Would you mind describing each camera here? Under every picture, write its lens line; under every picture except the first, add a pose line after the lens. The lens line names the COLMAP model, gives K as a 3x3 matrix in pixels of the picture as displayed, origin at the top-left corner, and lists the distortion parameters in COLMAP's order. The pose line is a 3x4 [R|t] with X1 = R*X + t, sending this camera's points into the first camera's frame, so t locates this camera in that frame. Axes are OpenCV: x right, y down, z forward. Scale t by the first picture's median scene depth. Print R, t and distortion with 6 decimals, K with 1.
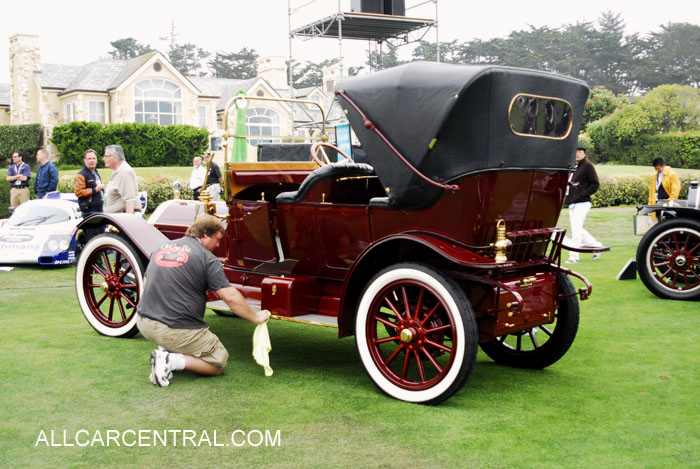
lens RADIAL K [[962.4, 0, 350.0], [0, 962.4, 235.3], [0, 0, 1]] dist [-0.046176, 0.000000]
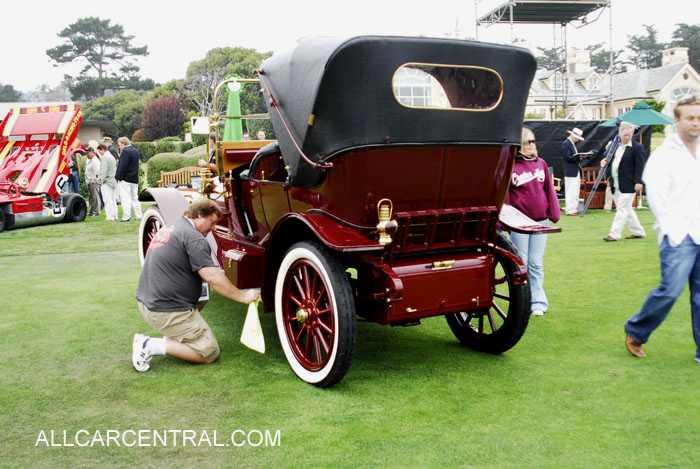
lens RADIAL K [[803.5, 0, 349.5], [0, 803.5, 232.4], [0, 0, 1]] dist [-0.075678, 0.000000]
pose [[0.941429, 0.021259, -0.336540, 0.342557], [-0.007177, 0.999048, 0.043034, -0.015235], [0.337135, -0.038098, 0.940685, 0.219367]]
